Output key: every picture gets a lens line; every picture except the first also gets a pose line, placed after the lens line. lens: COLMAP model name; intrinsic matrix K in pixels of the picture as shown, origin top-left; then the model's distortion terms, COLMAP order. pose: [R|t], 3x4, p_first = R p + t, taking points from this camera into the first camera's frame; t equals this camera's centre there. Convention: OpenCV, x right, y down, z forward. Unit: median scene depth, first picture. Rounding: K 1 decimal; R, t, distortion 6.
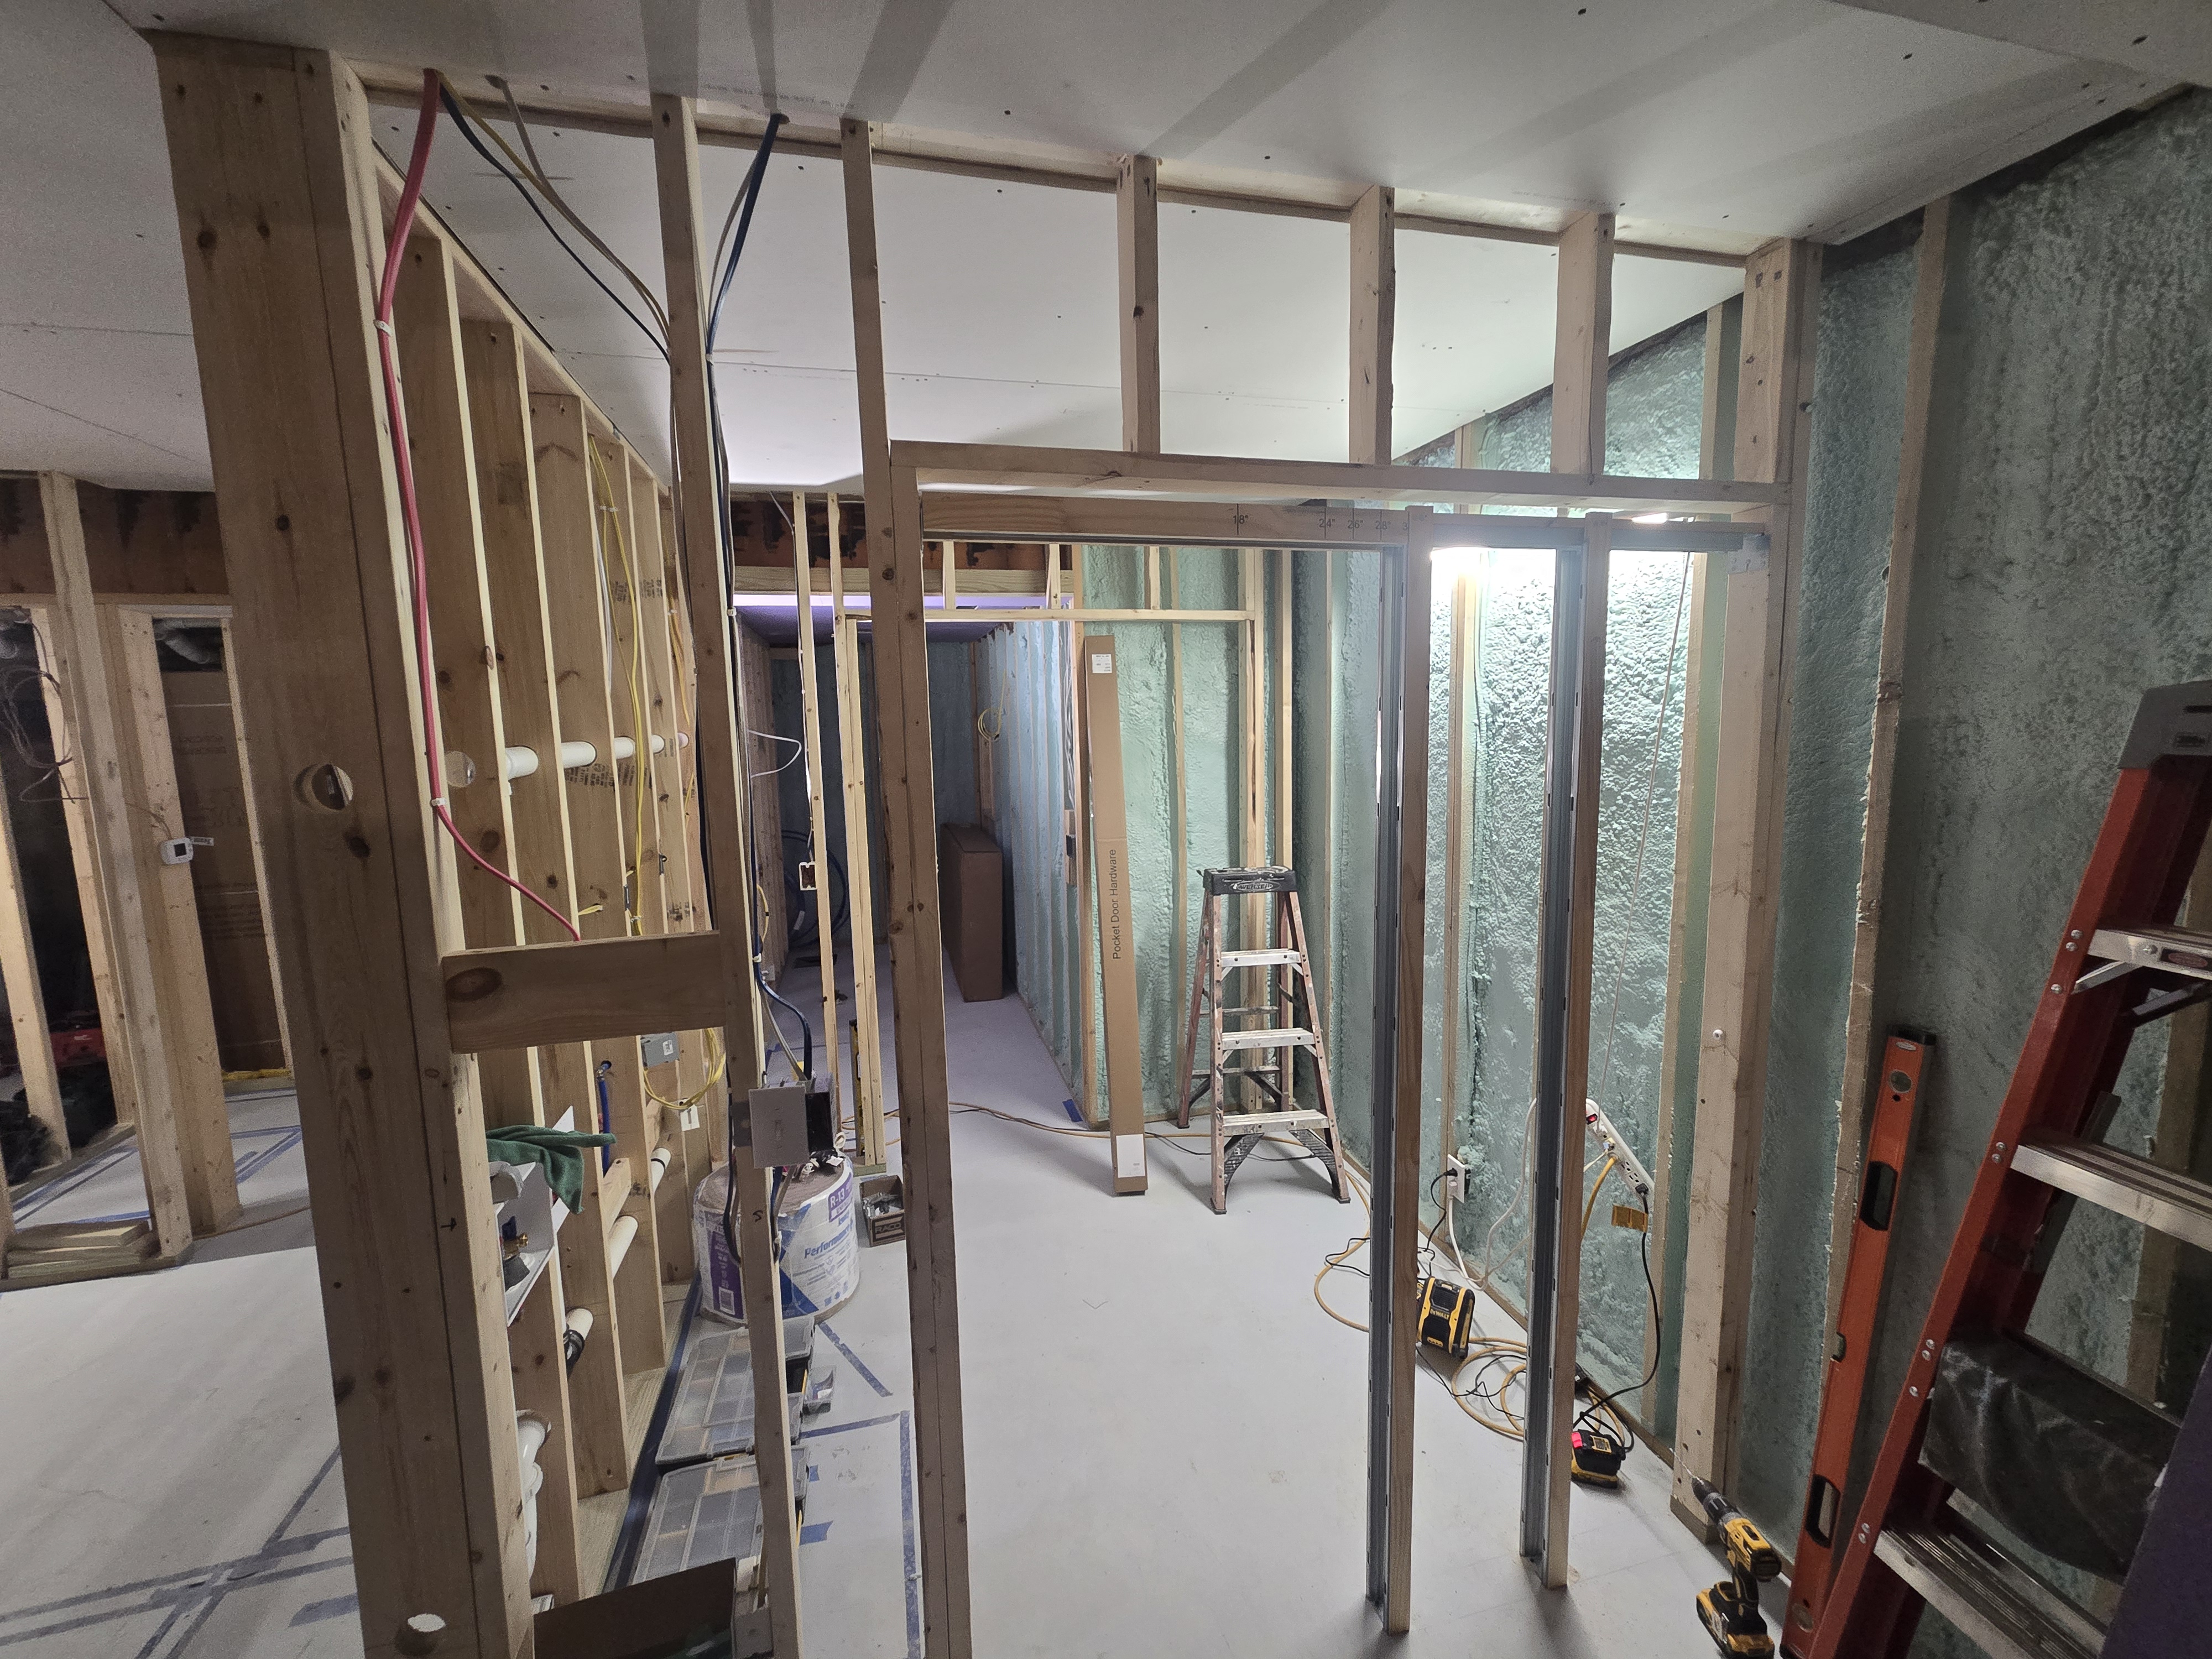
lens RADIAL K [[907.3, 0, 1097.8], [0, 907.3, 826.9], [0, 0, 1]] dist [0.001743, 0.000290]
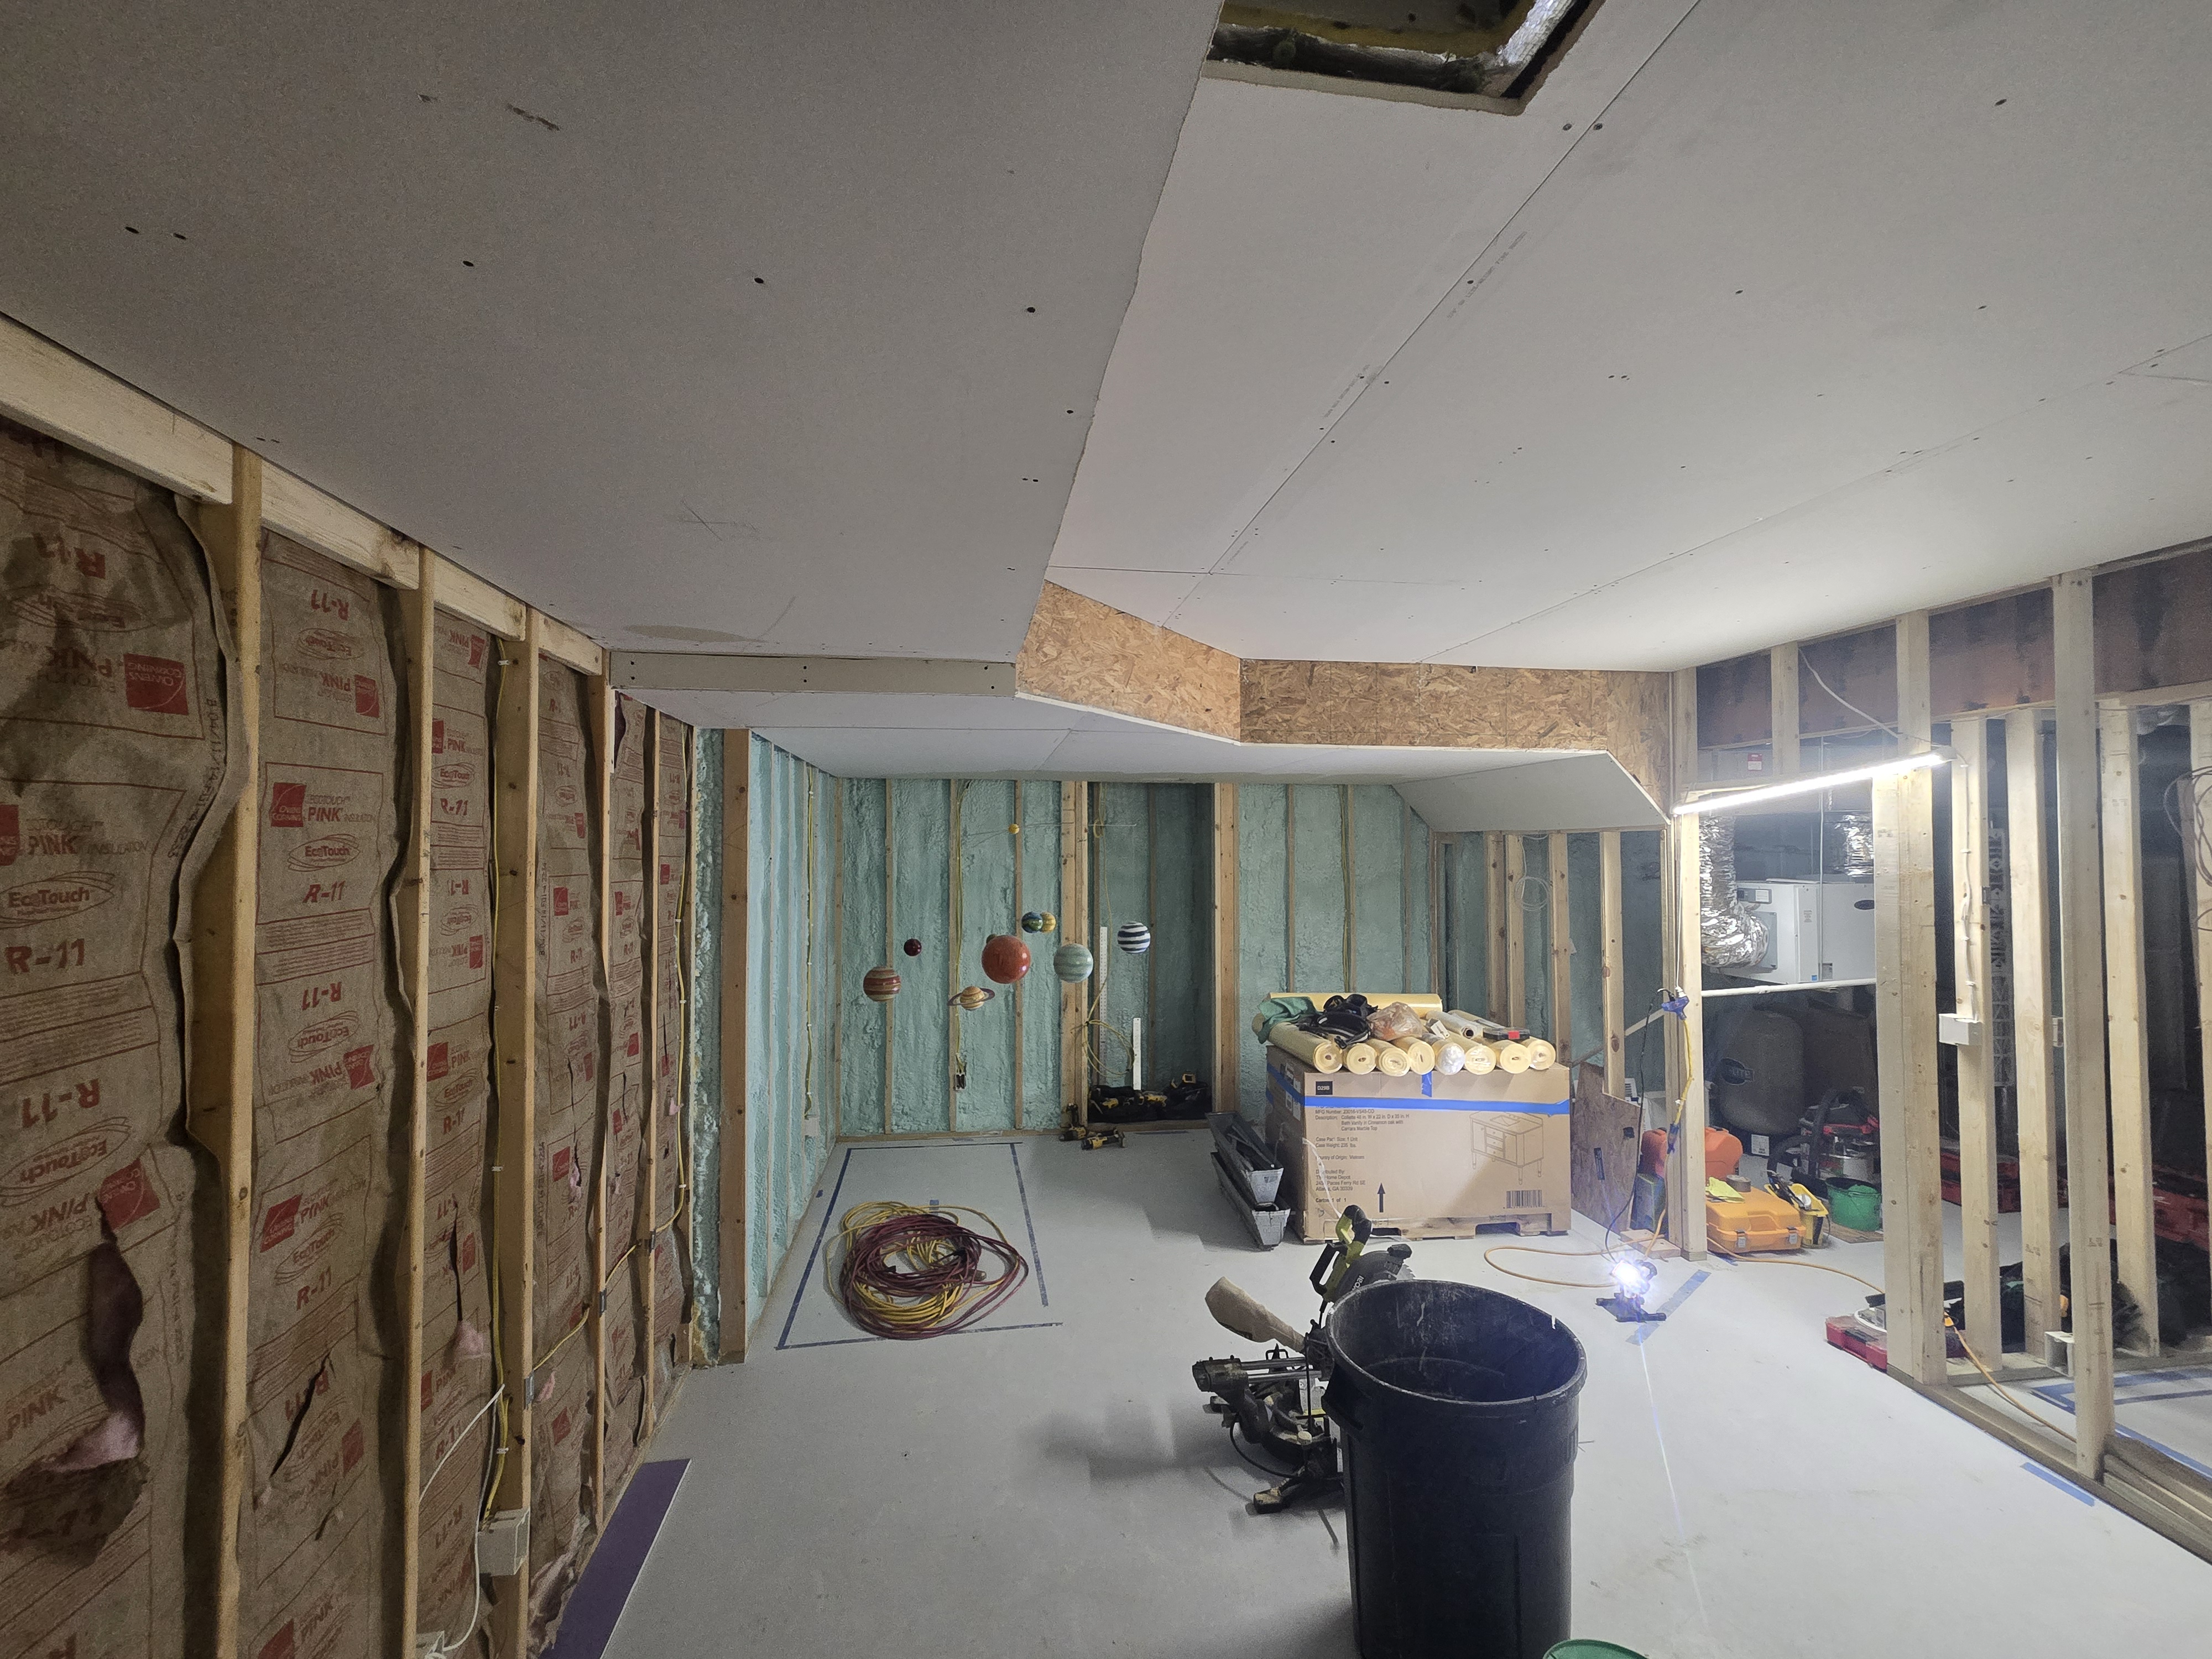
lens RADIAL K [[907.3, 0, 1097.8], [0, 907.3, 826.9], [0, 0, 1]] dist [0.001743, 0.000290]
pose [[-0.104035, -0.000708, -0.994573, -0.274284], [-0.123180, 0.992310, 0.012178, -0.006474], [0.986916, 0.123778, -0.103322, 0.097490]]
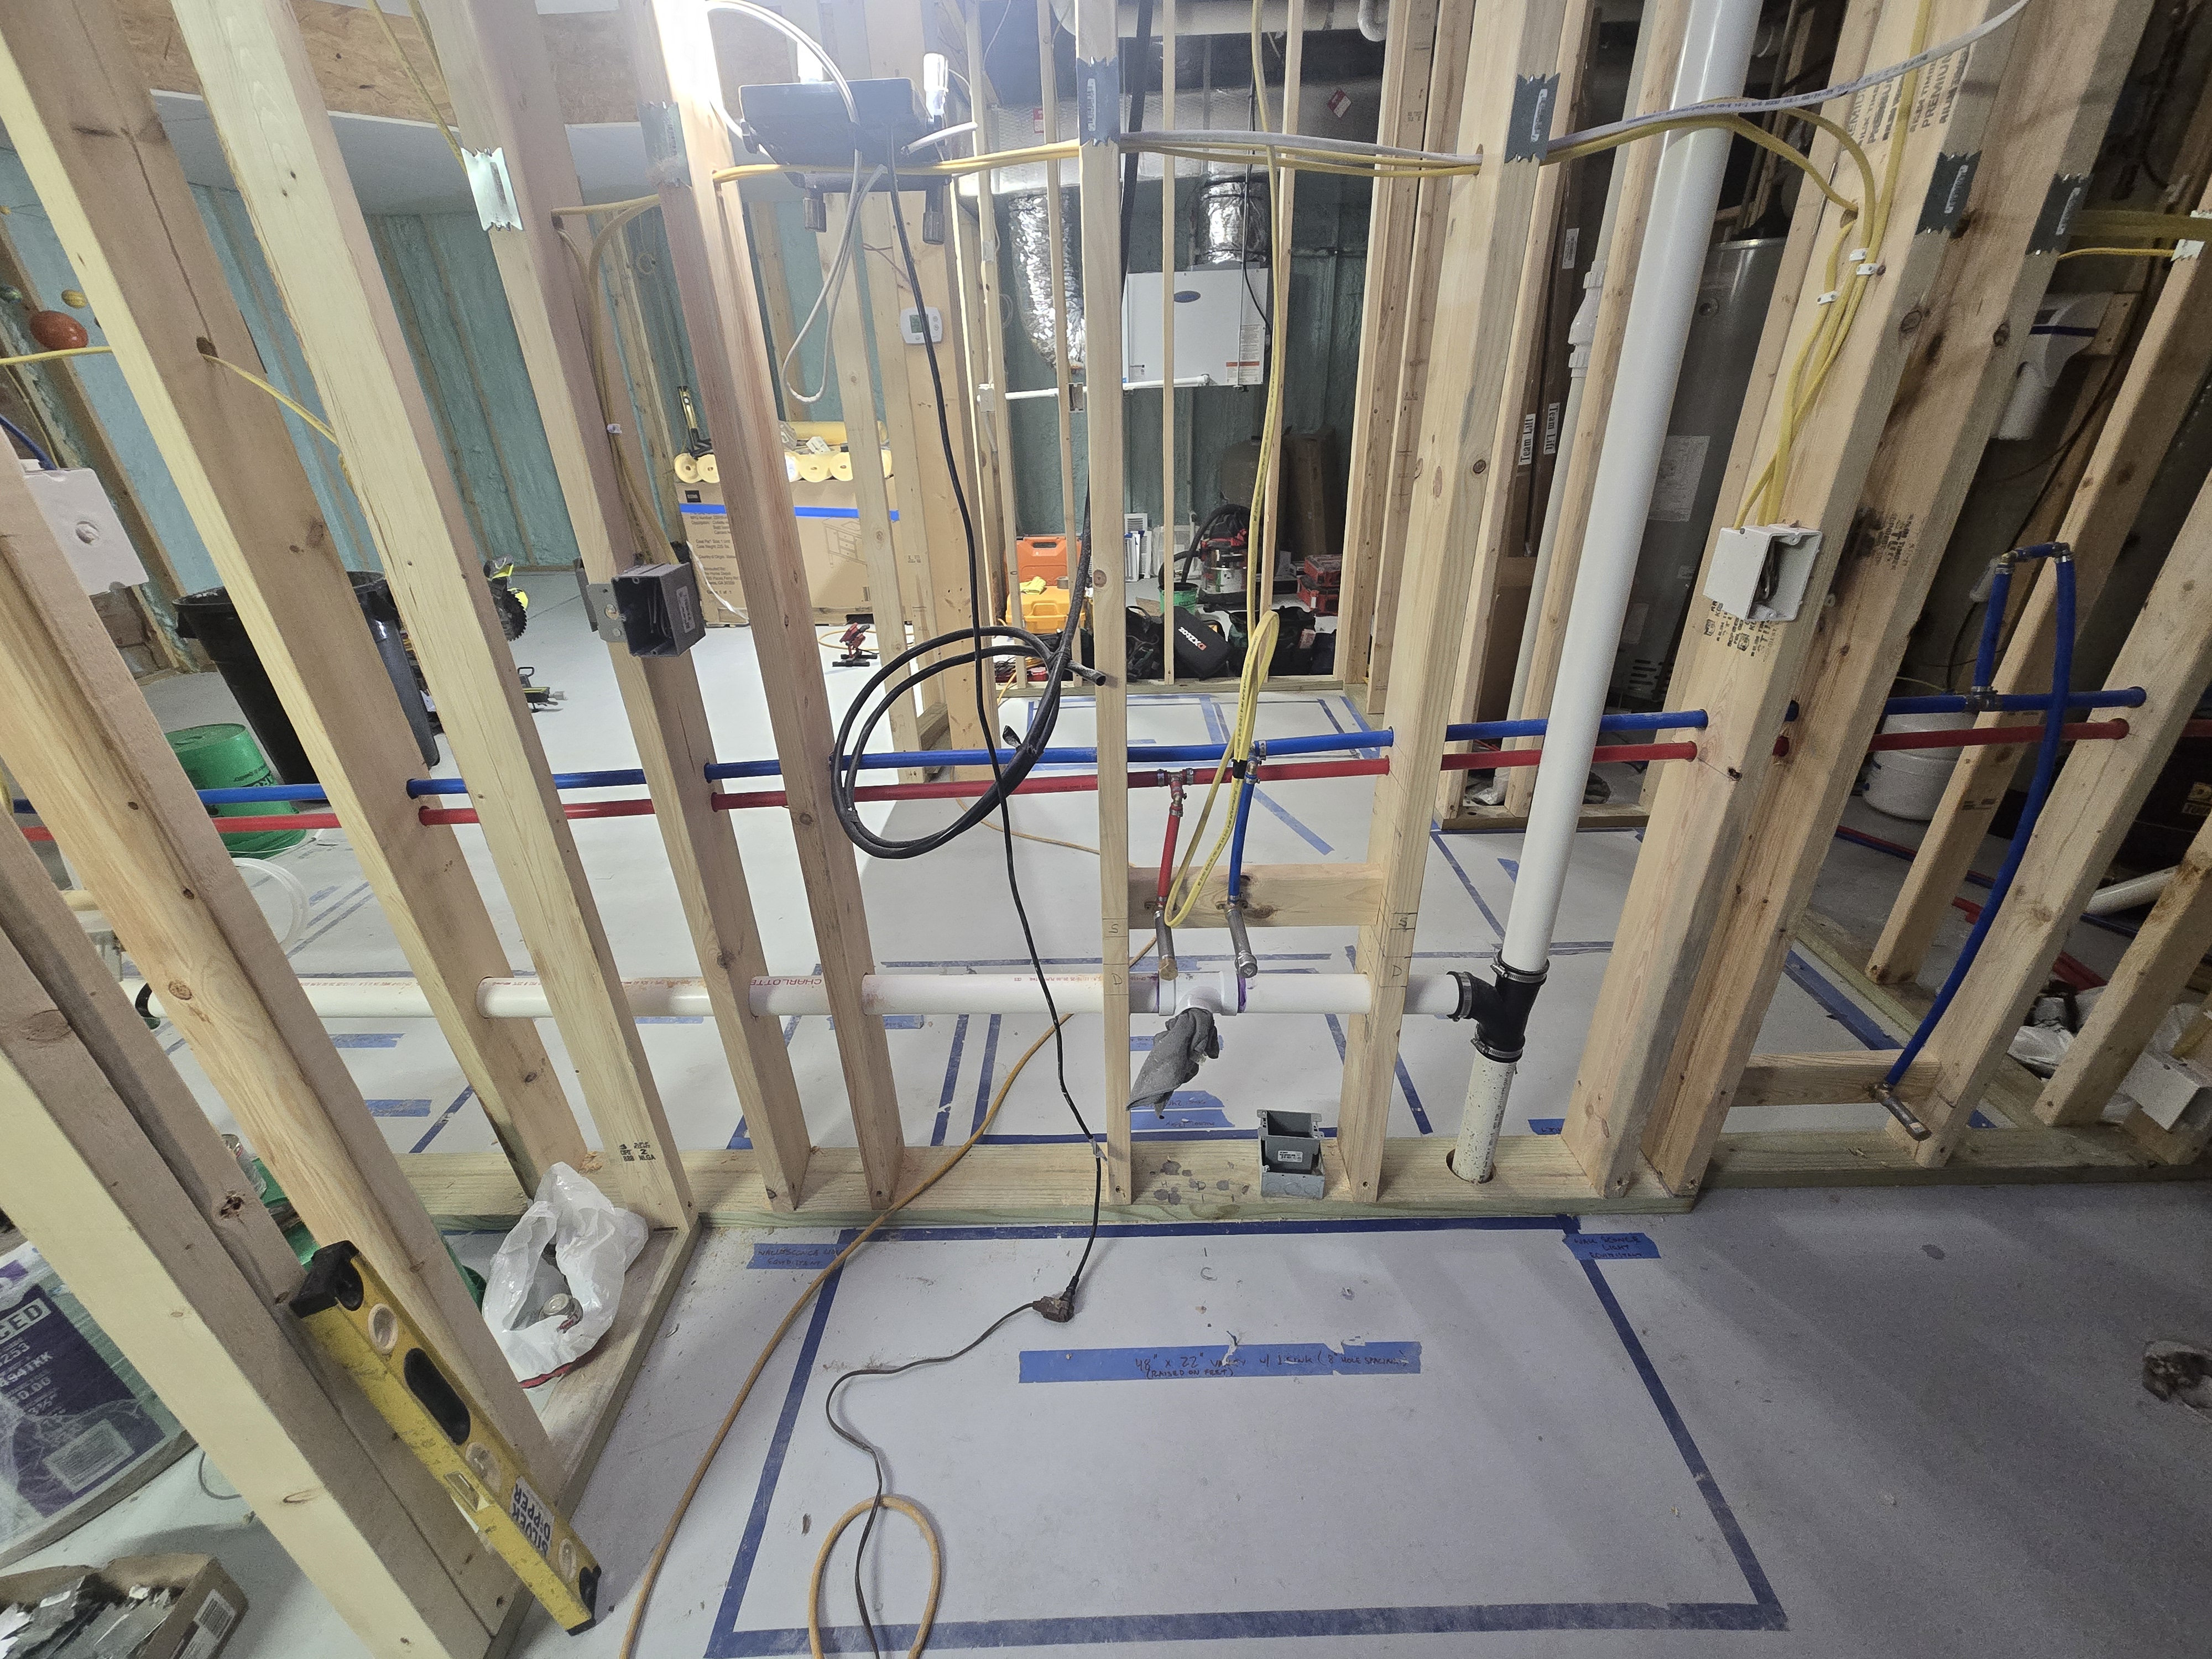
lens RADIAL K [[899.2, 0, 1102.4], [0, 899.2, 828.0], [0, 0, 1]] dist [0.000170, -0.000201]
pose [[-0.250942, 0.475490, -0.843171, -0.234513], [-0.085964, 0.856655, 0.508678, -0.009159], [0.964178, 0.200131, -0.174095, 1.572276]]
